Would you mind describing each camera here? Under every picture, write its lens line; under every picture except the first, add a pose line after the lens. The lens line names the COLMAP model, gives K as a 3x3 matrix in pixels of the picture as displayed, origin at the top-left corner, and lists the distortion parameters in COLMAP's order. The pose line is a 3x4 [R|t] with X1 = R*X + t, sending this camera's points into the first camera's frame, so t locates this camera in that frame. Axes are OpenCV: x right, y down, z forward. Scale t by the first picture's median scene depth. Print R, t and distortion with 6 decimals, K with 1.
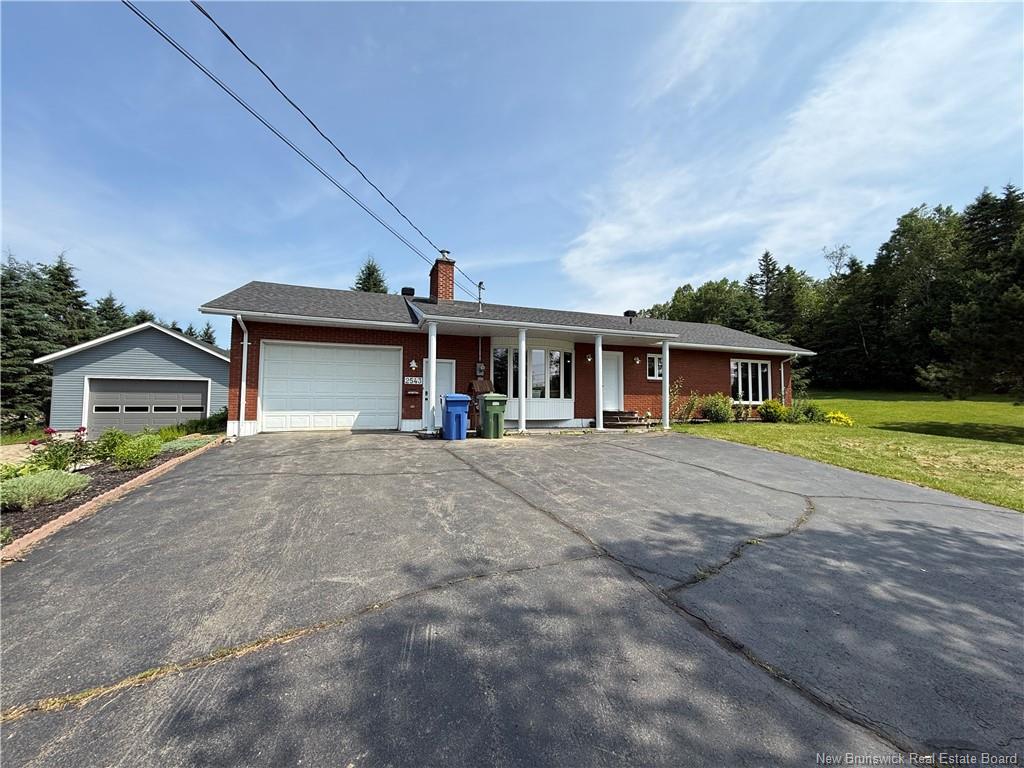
lens RADIAL K [[412.2, 0, 512.0], [0, 412.2, 384.0], [0, 0, 1]] dist [-0.001227, 0.000734]
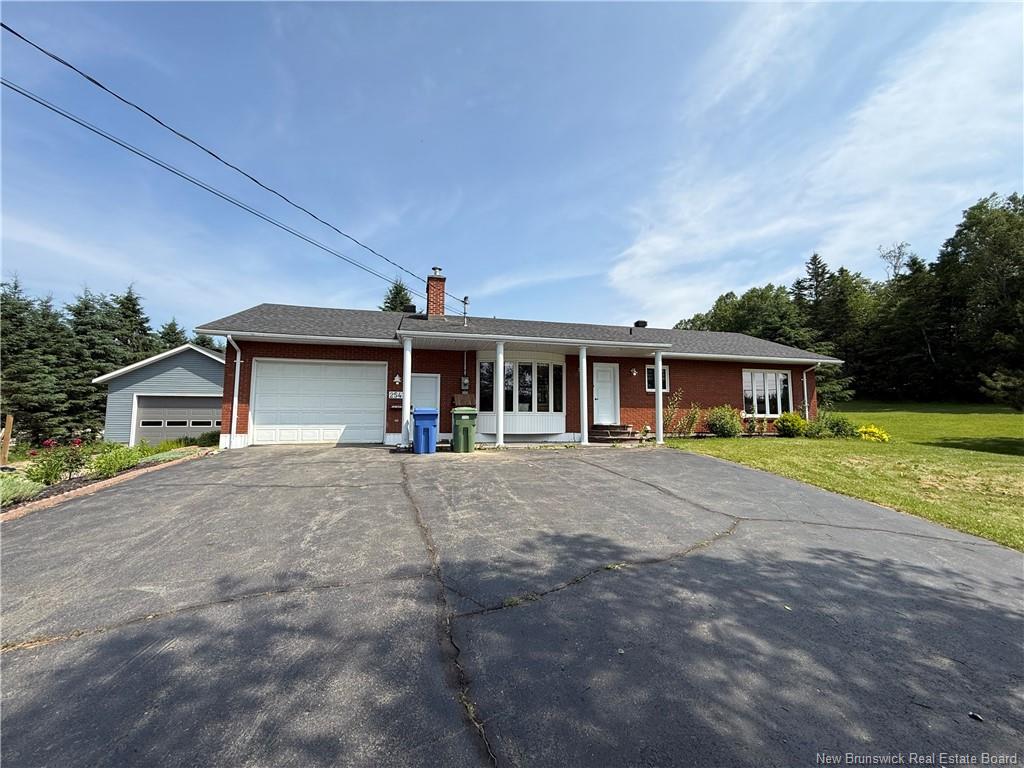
lens RADIAL K [[412.2, 0, 512.0], [0, 412.2, 384.0], [0, 0, 1]] dist [-0.001227, 0.000734]
pose [[0.993647, -0.011525, -0.111951, 0.147110], [0.007639, 0.999355, -0.035079, 0.002302], [0.112283, 0.034001, 0.993094, 0.016610]]
